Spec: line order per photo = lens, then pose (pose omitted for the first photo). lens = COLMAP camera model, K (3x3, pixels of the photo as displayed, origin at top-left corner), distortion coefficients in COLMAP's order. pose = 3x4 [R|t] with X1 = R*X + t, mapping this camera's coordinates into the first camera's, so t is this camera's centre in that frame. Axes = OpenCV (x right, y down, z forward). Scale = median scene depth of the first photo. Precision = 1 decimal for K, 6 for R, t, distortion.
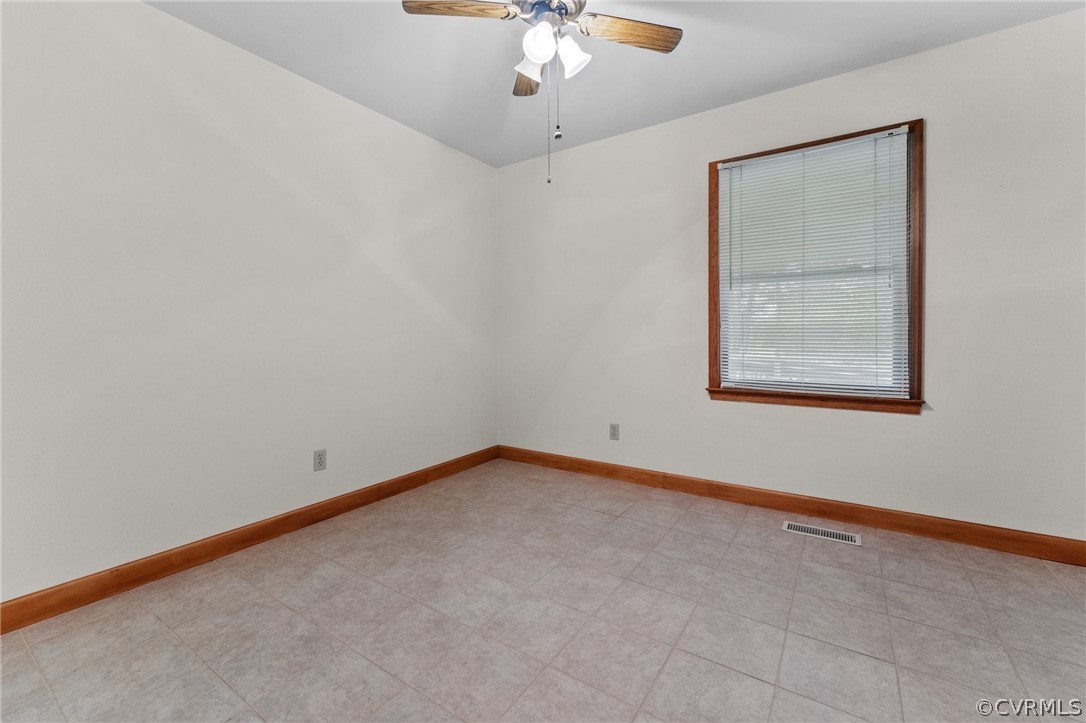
lens RADIAL K [[458.9, 0, 535.8], [0, 458.9, 335.7], [0, 0, 1]] dist [-0.006151, 0.001001]
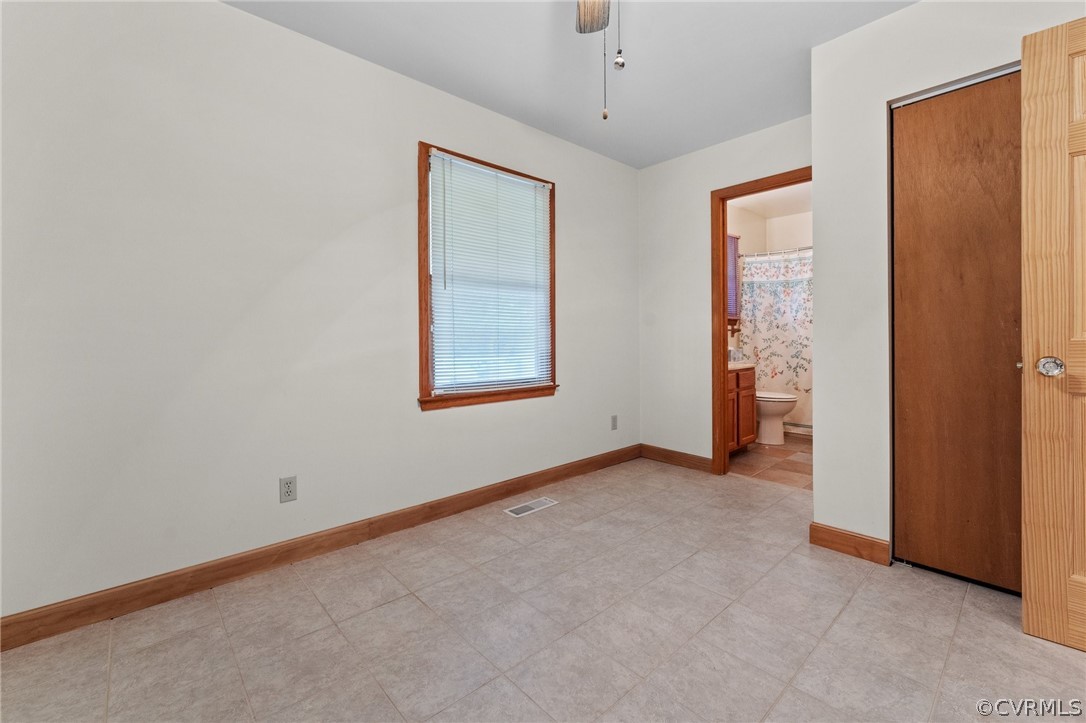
lens RADIAL K [[458.9, 0, 536.0], [0, 458.9, 334.9], [0, 0, 1]] dist [-0.006151, 0.001001]
pose [[0.229331, 0.008090, 0.973315, -0.486798], [0.003697, 0.999951, -0.009183, 0.002331], [-0.973342, 0.005705, 0.229289, 0.673673]]
